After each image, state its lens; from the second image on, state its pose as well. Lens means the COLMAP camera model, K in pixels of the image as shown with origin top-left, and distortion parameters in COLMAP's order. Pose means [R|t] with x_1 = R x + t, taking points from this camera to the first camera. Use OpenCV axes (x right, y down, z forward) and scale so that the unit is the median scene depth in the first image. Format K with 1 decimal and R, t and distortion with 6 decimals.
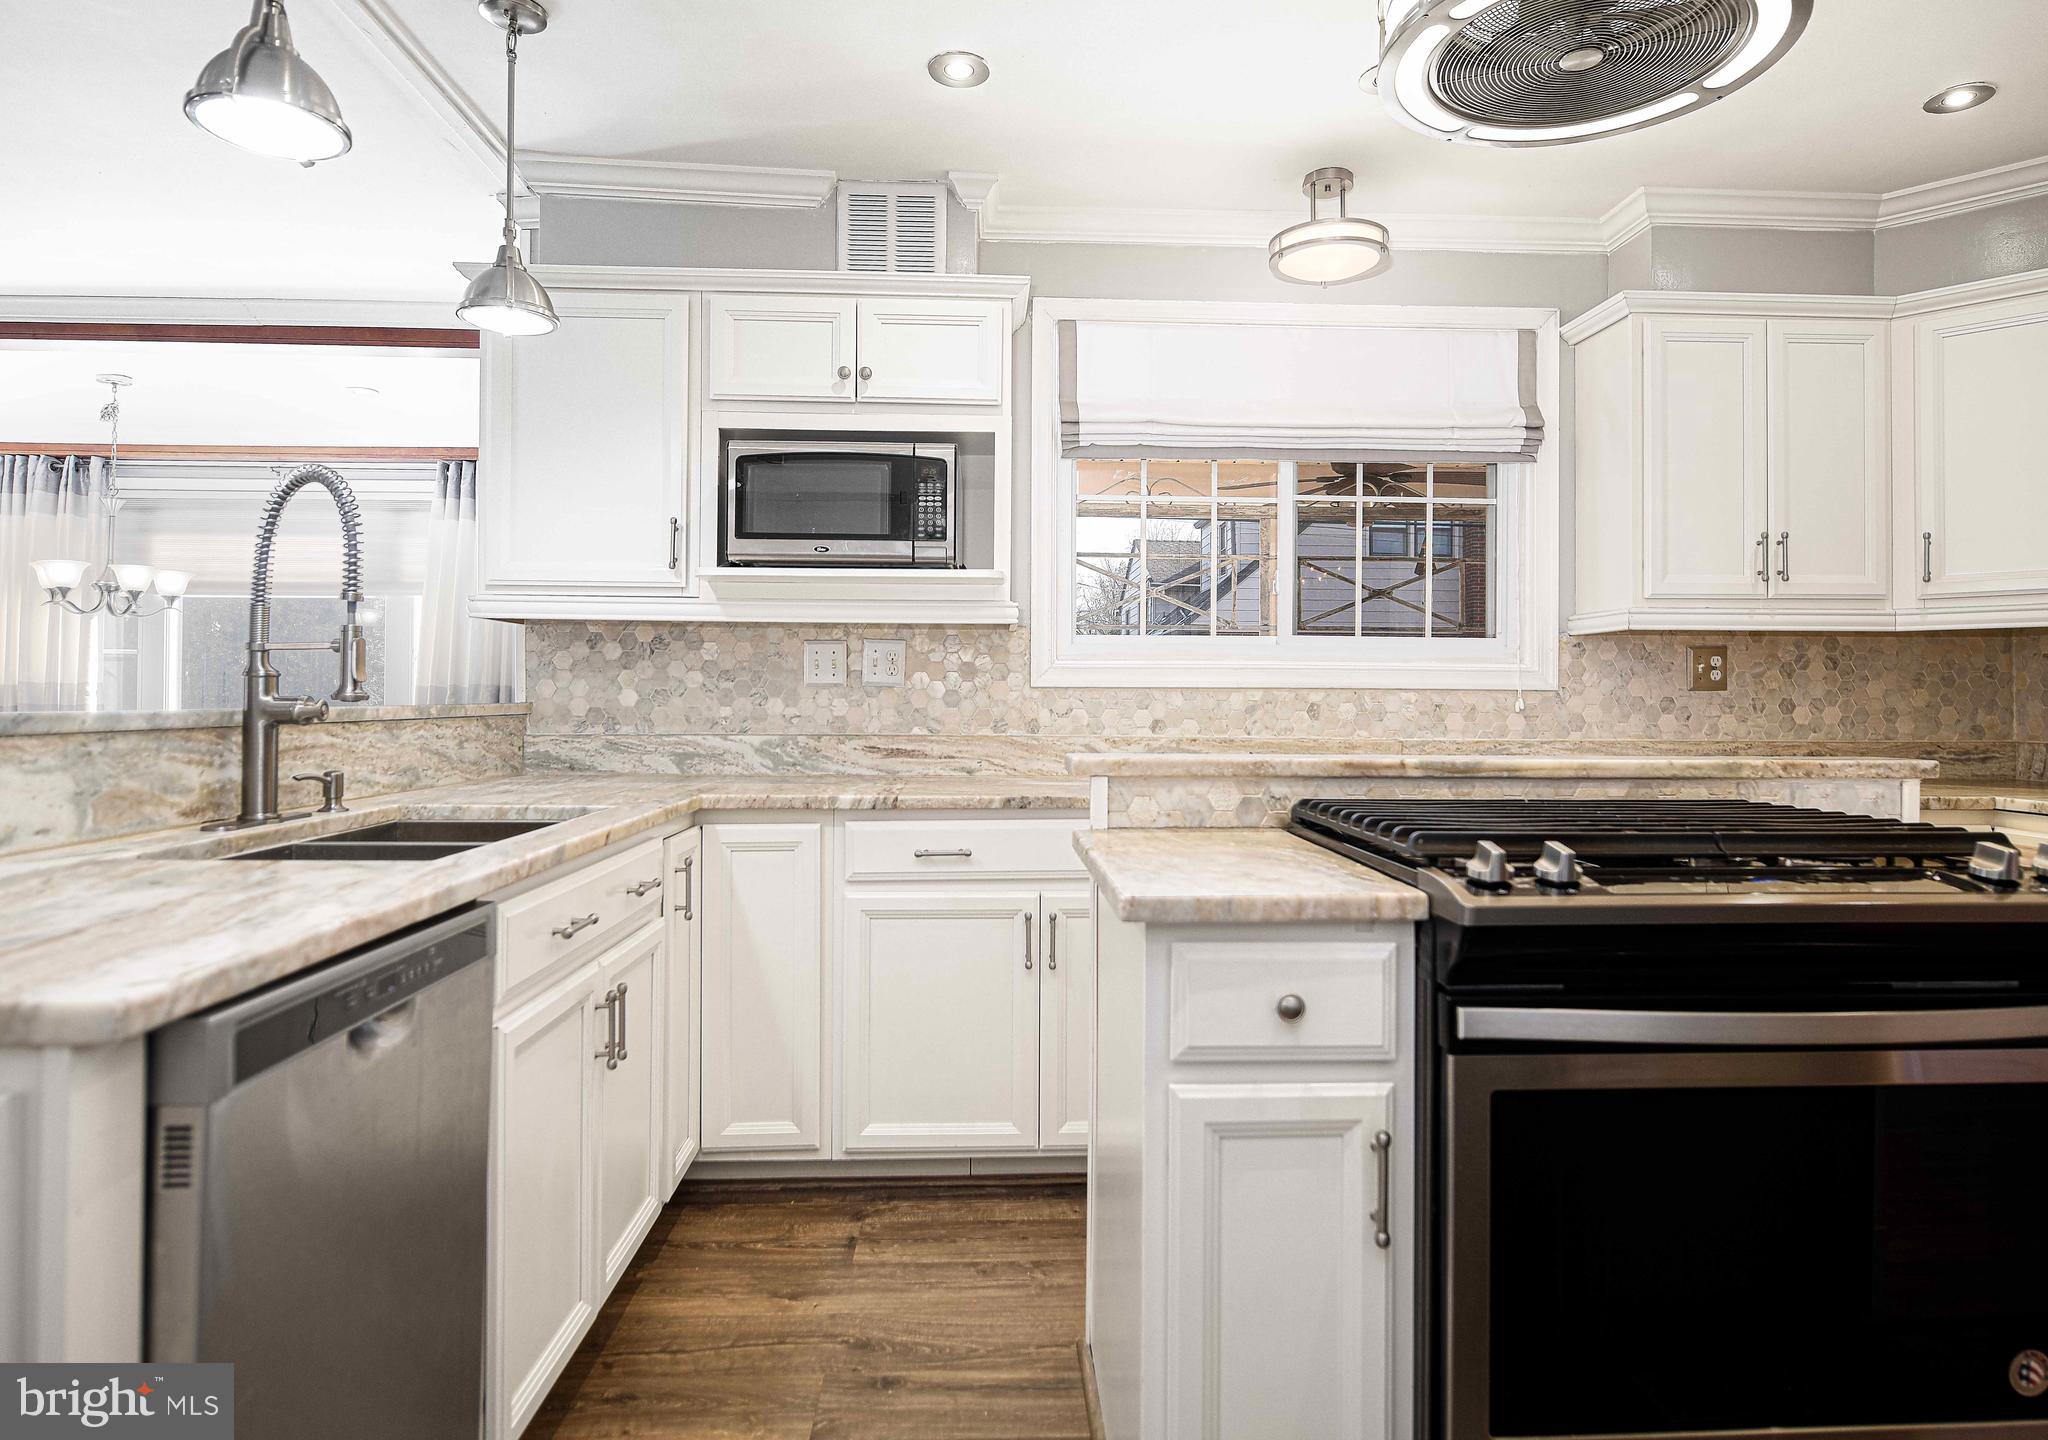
lens RADIAL K [[1209.0, 0, 1033.0], [0, 1209.0, 686.1], [0, 0, 1]] dist [-0.003391, -0.004630]
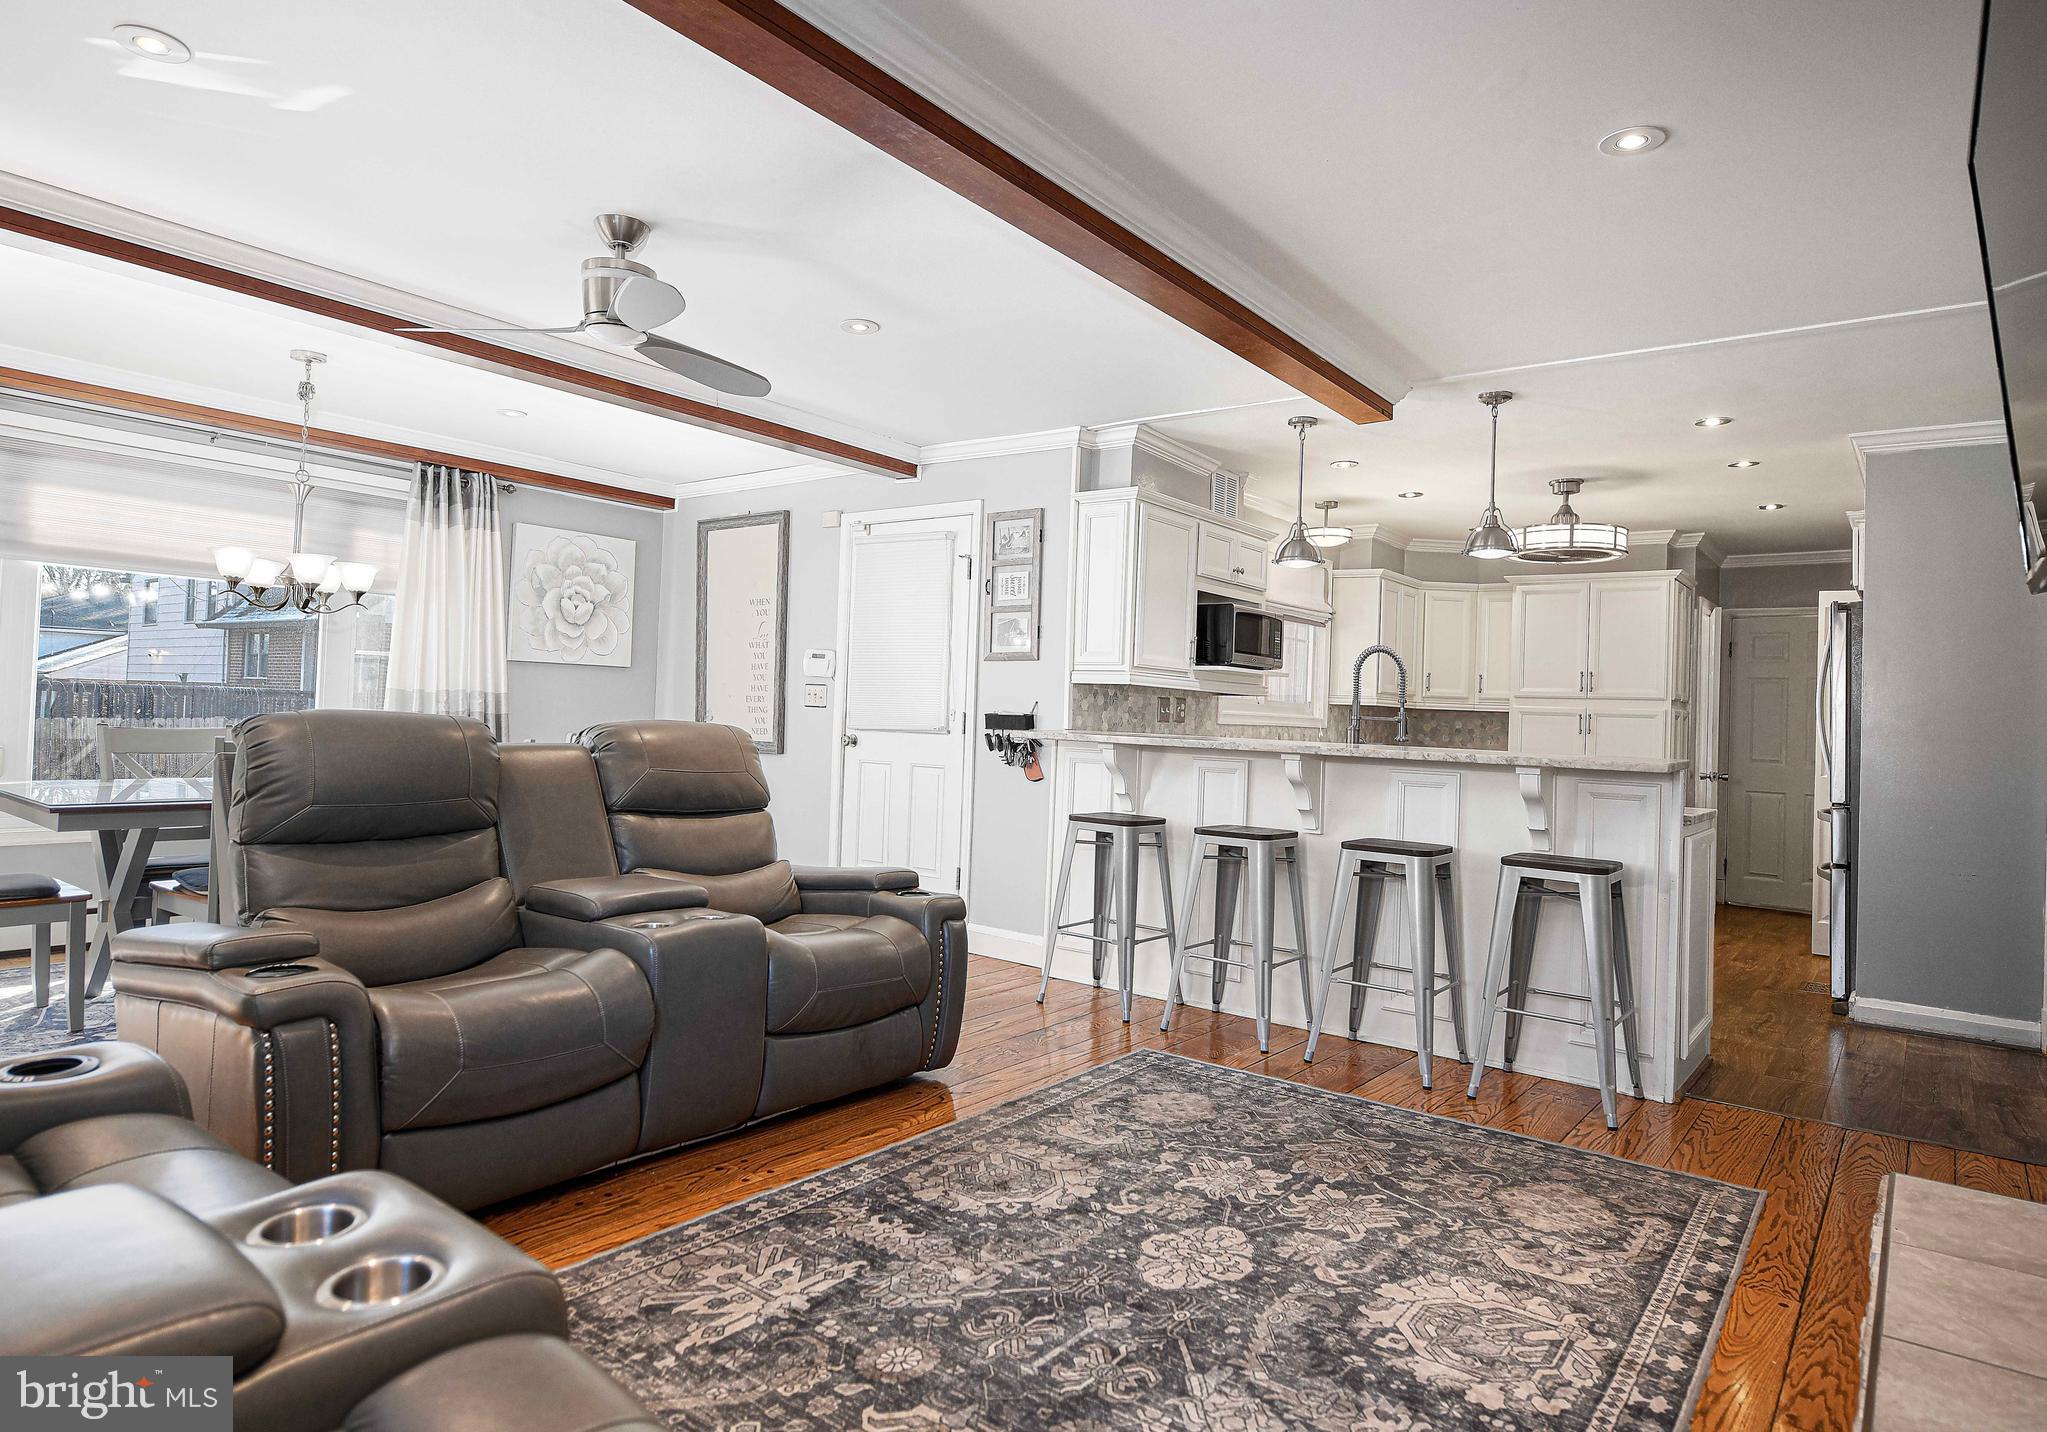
lens RADIAL K [[1186.3, 0, 1020.1], [0, 1186.3, 694.9], [0, 0, 1]] dist [-0.001438, -0.001280]
pose [[0.646030, 0.032252, 0.762630, -1.720955], [-0.042620, 0.999072, -0.006147, -0.020961], [-0.762121, -0.028532, 0.646806, -0.011648]]
